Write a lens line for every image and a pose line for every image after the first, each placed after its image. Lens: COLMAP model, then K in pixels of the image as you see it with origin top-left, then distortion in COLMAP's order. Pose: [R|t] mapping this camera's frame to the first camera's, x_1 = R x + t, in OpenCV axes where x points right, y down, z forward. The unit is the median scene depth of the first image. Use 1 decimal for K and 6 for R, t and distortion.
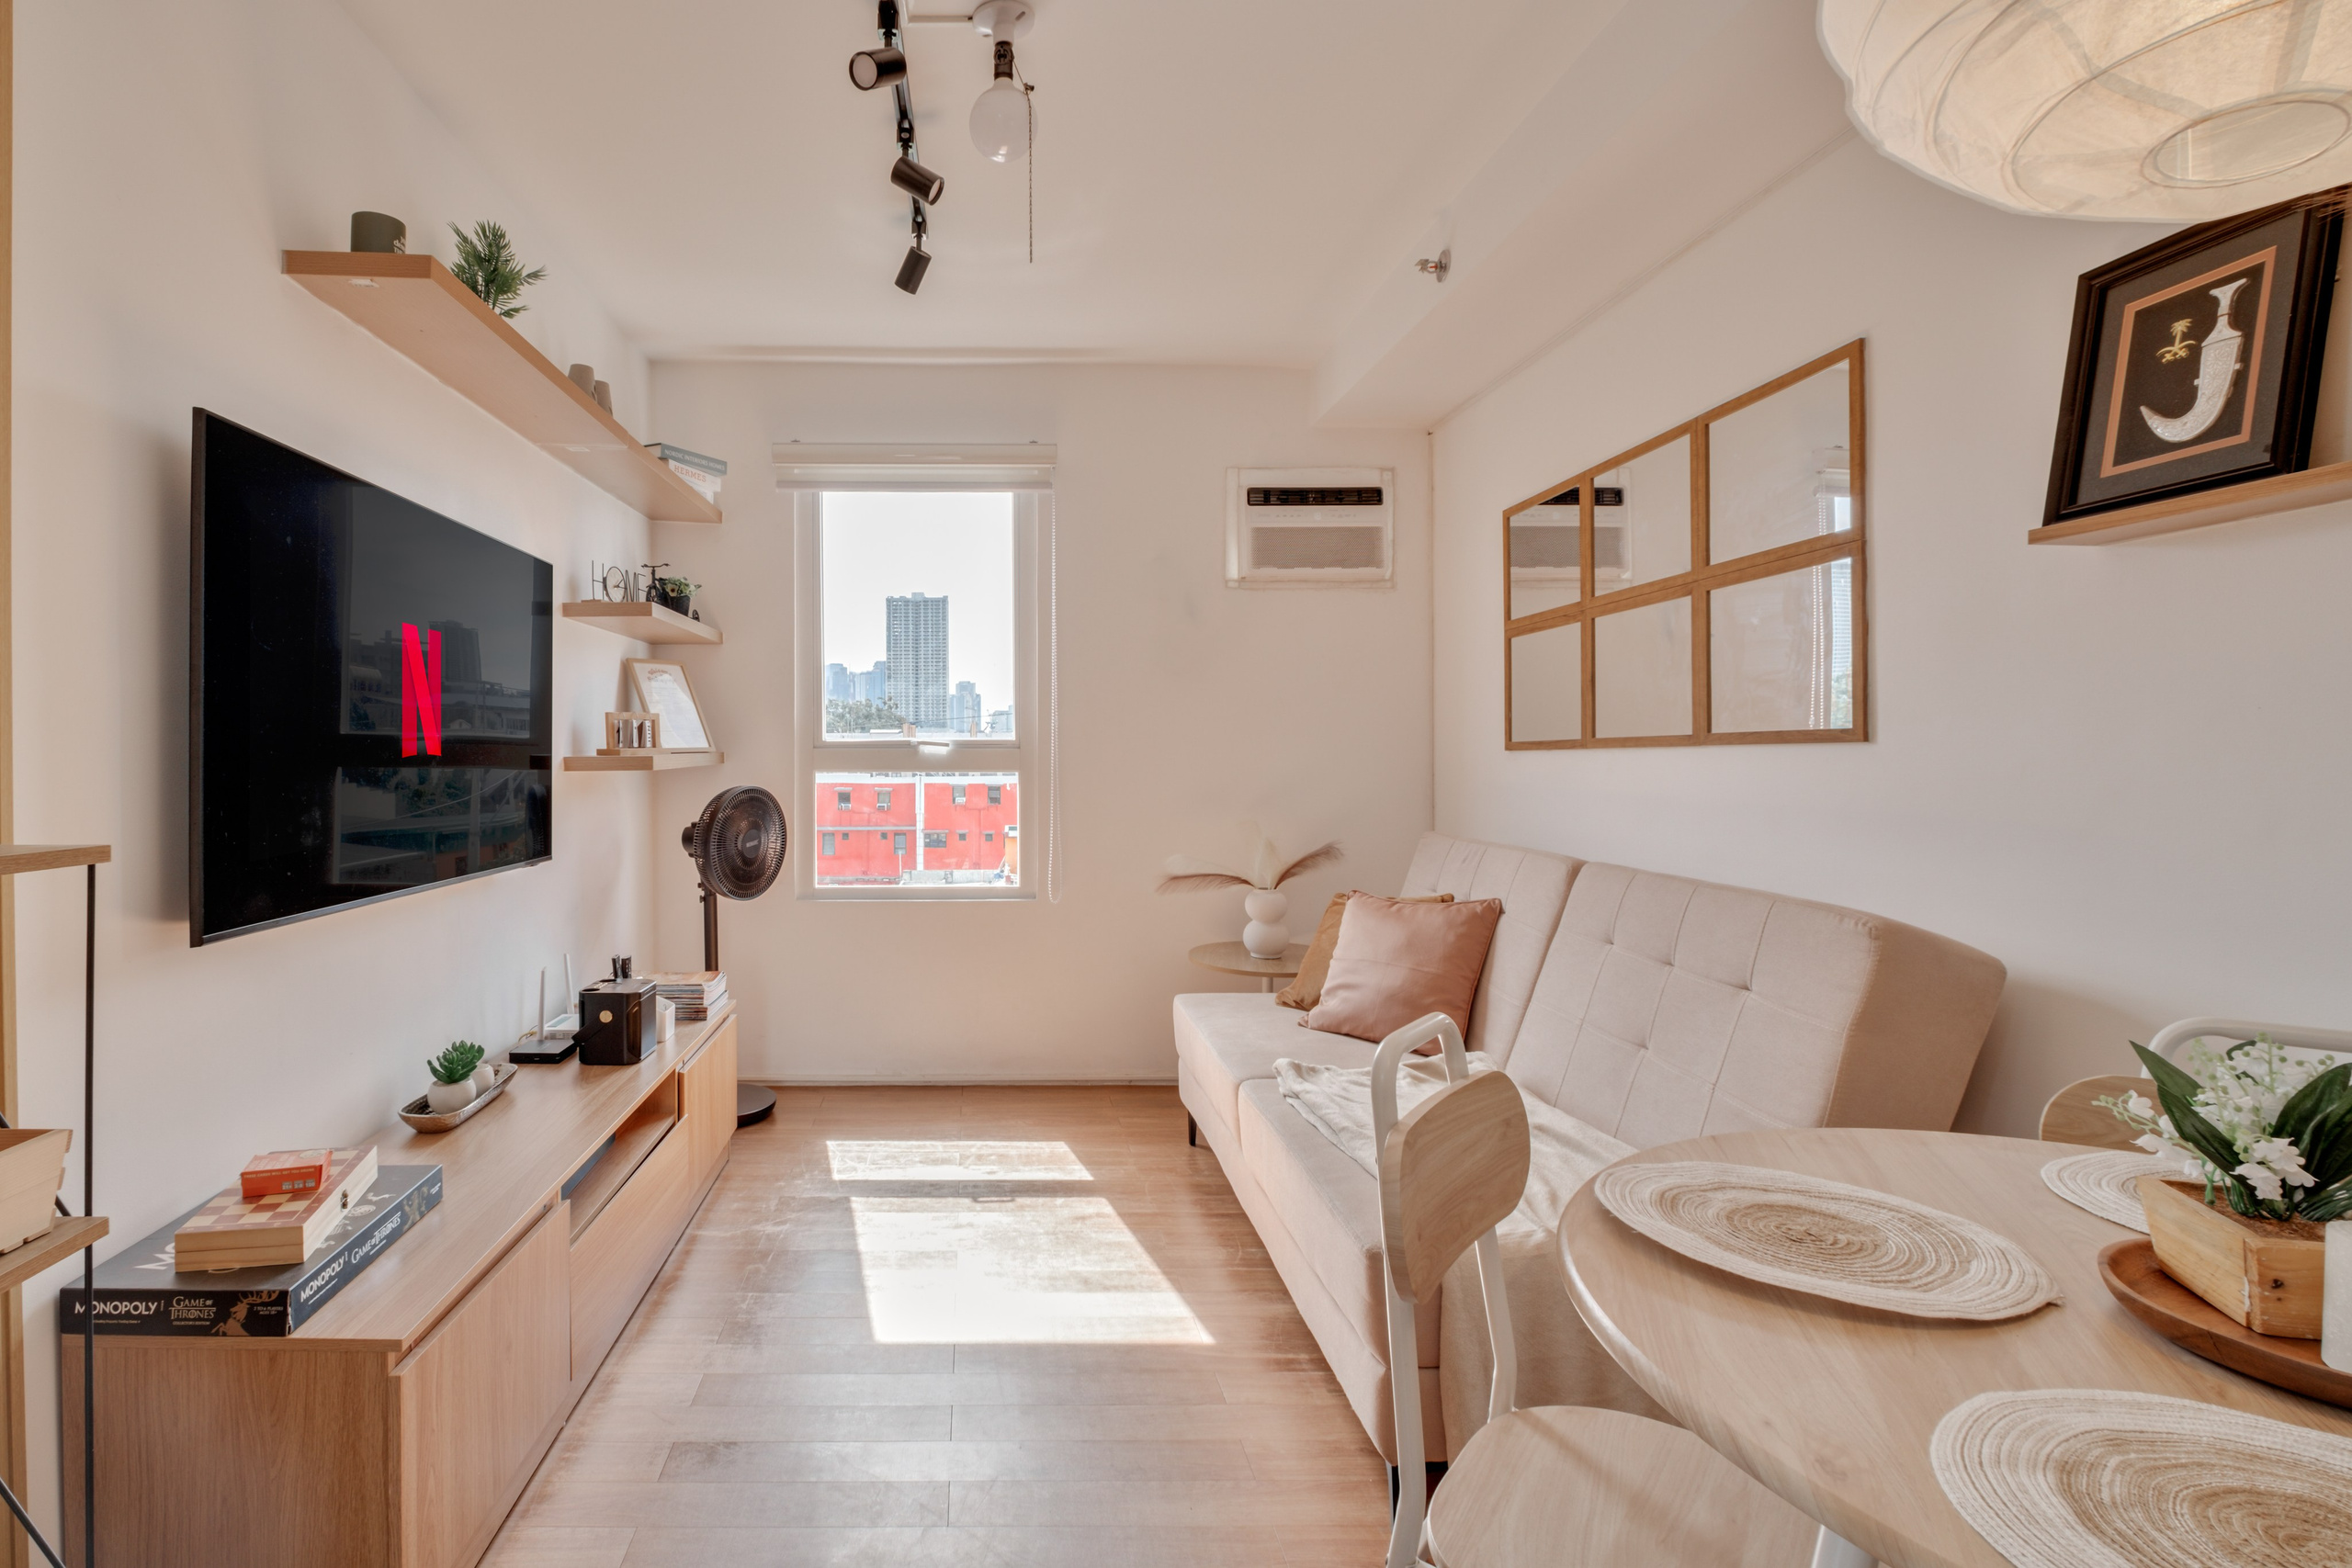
lens RADIAL K [[1150.2, 0, 977.4], [0, 1150.2, 749.1], [0, 0, 1]] dist [-0.012479, -0.000468]
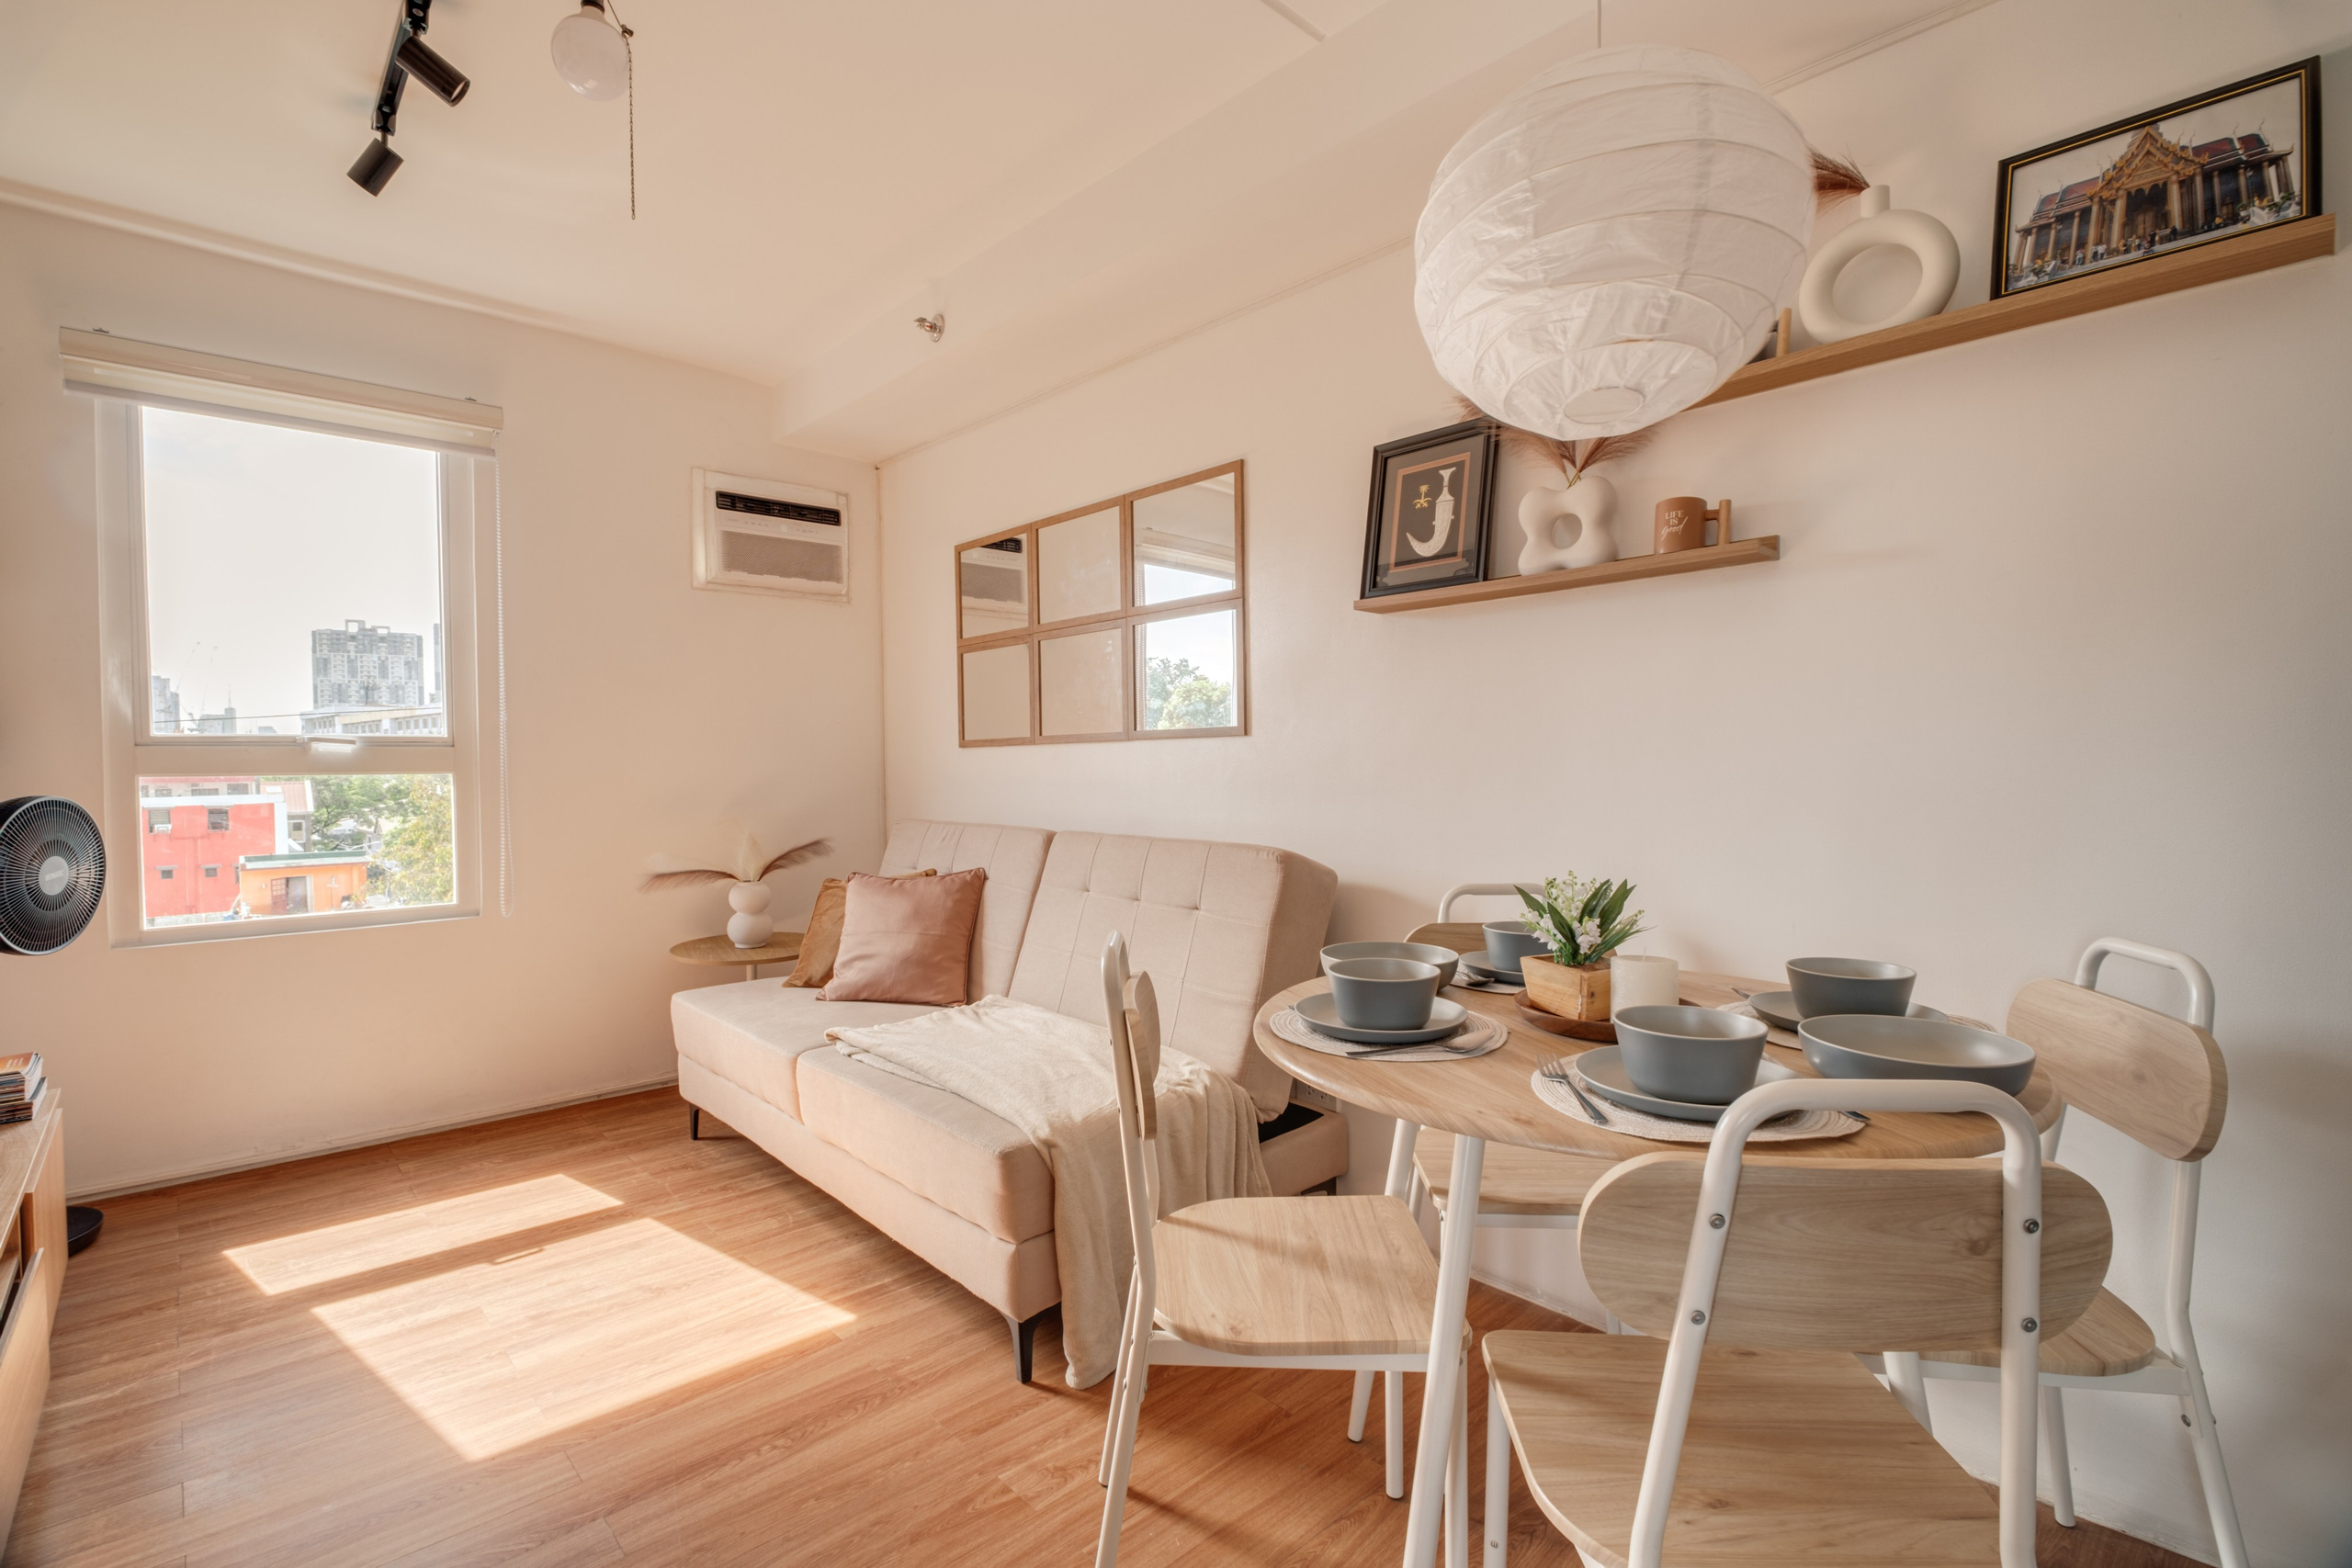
lens RADIAL K [[1072.3, 0, 1172.9], [0, 1072.3, 781.2], [0, 0, 1]] dist [-0.006764, -0.004070]
pose [[0.731520, -0.021381, 0.681485, -0.167873], [0.007236, 0.999695, 0.023597, 0.013943], [-0.681782, -0.012330, 0.731452, 0.035624]]
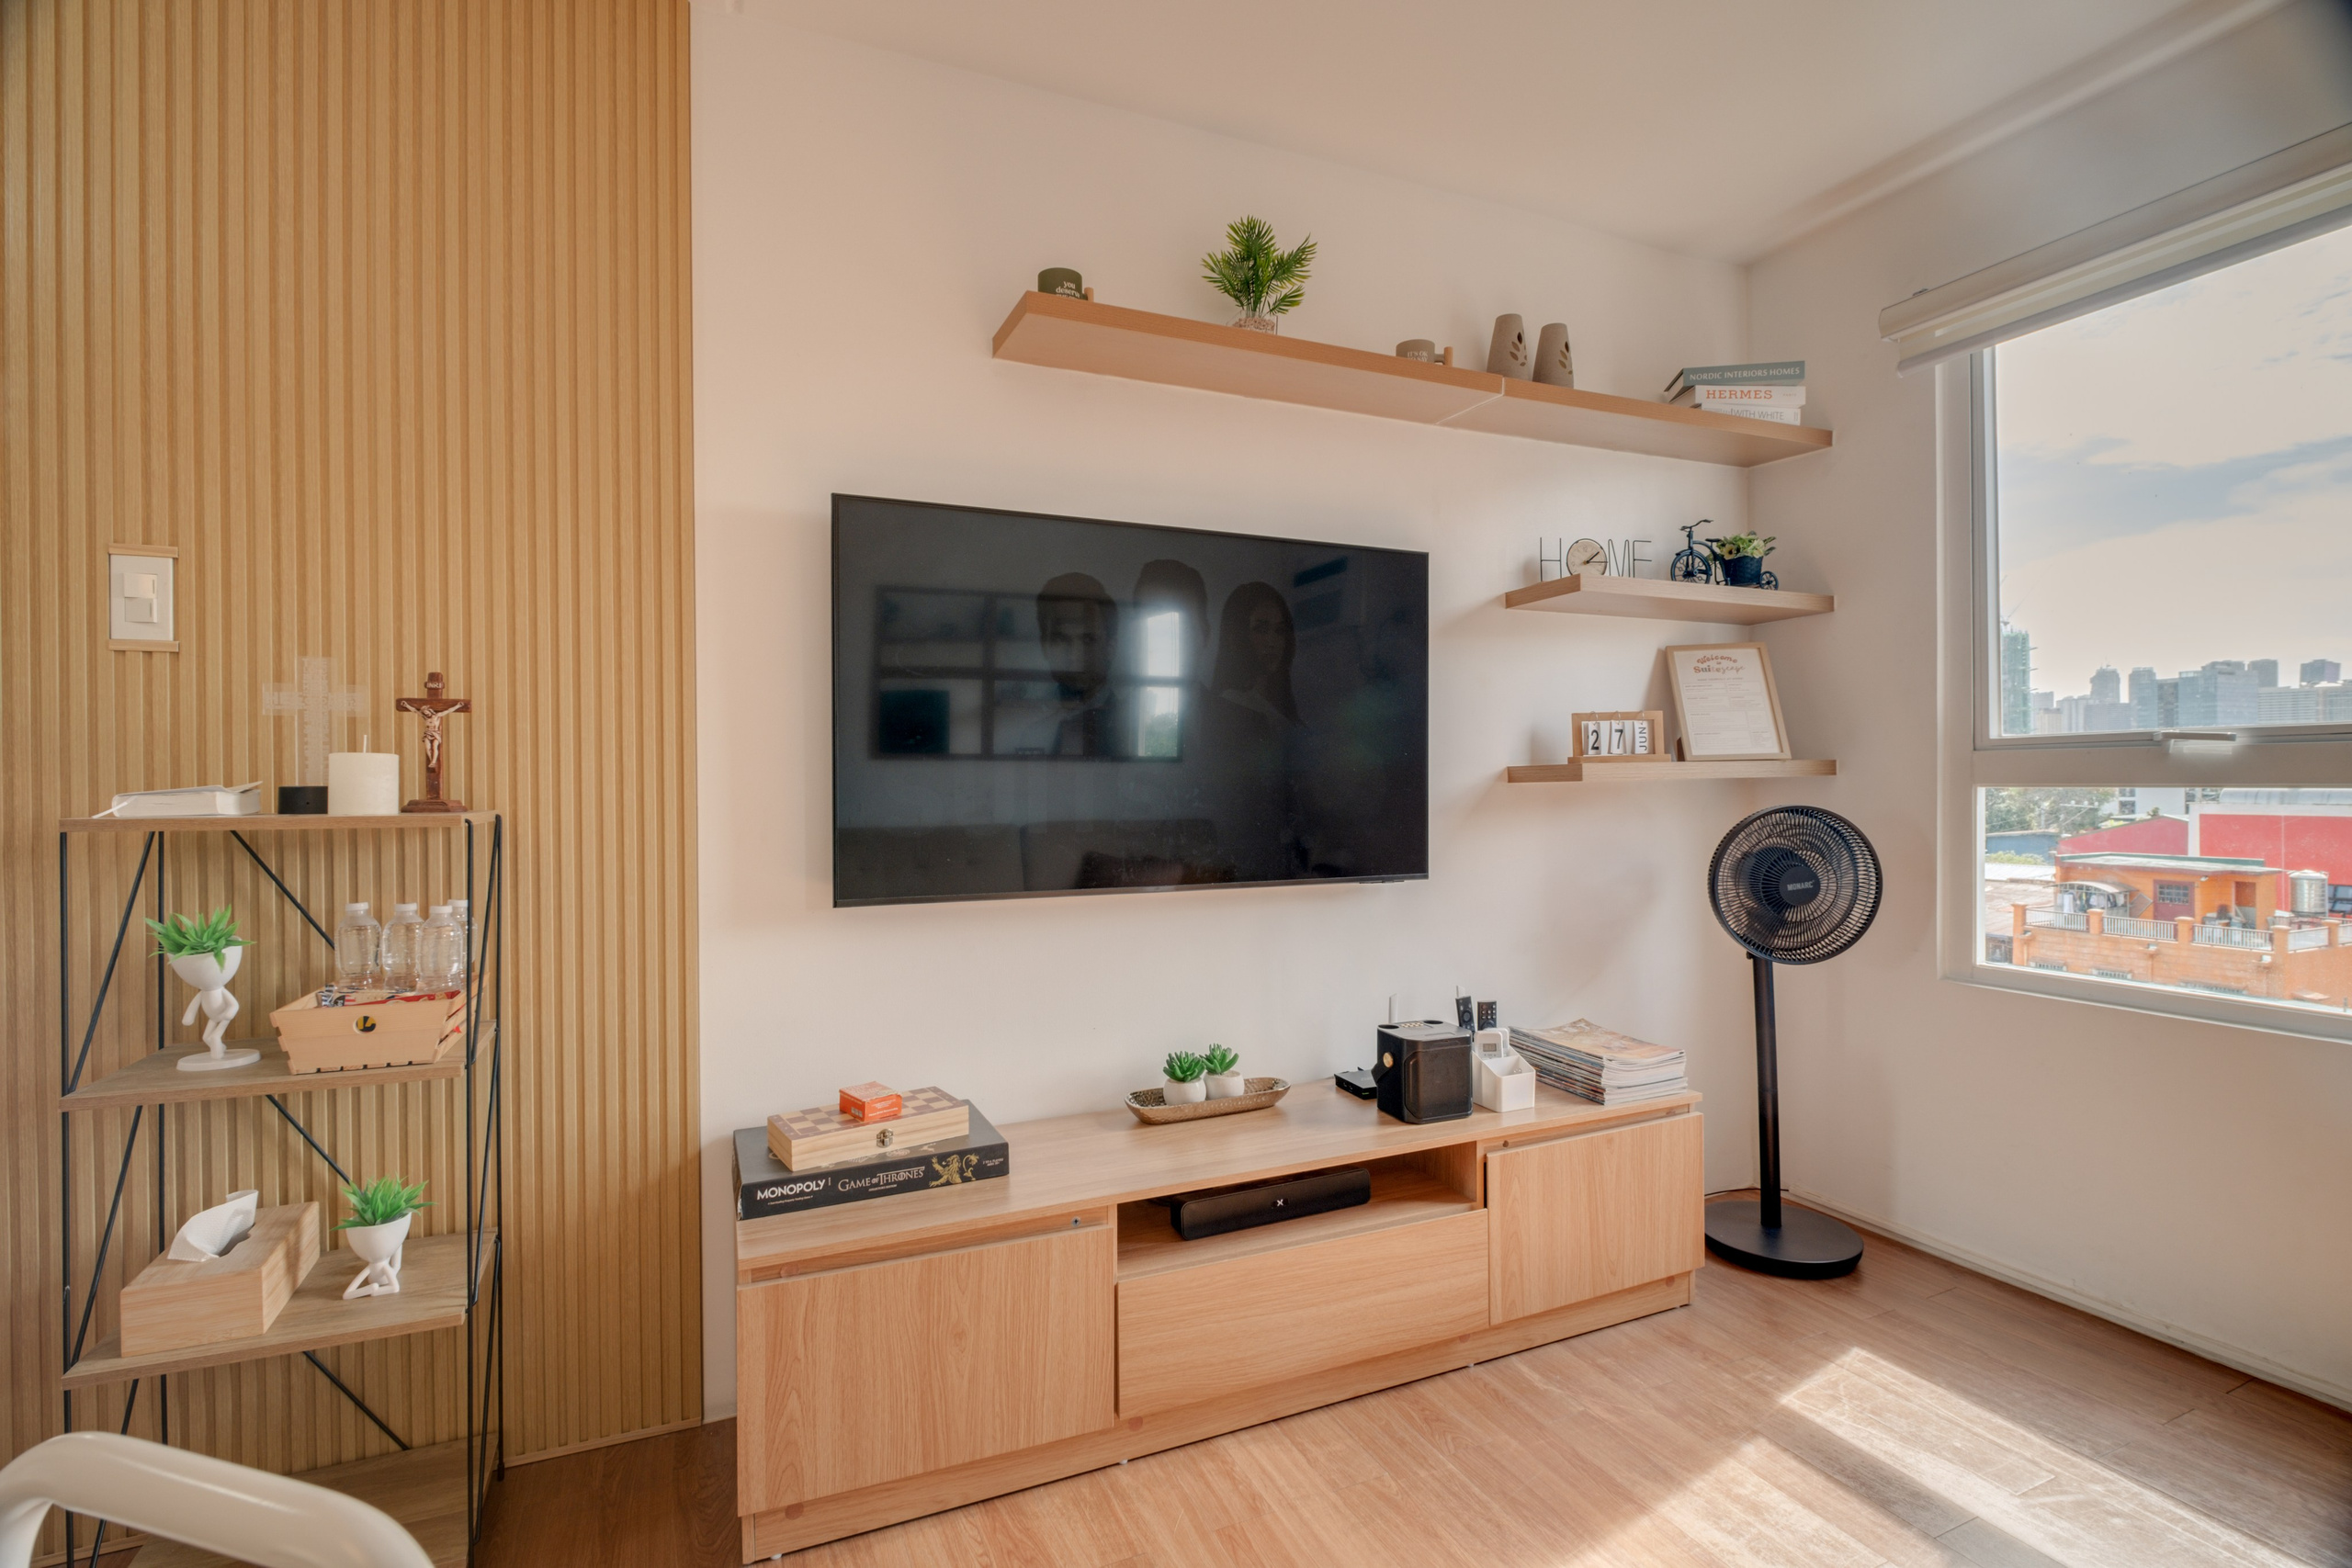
lens RADIAL K [[1072.3, 0, 1154.8], [0, 1072.3, 789.3], [0, 0, 1]] dist [-0.006764, -0.004070]
pose [[0.391123, 0.005680, -0.920321, 0.326508], [0.007982, 0.999922, 0.009563, 0.015509], [0.920304, -0.011086, 0.391047, 0.475363]]
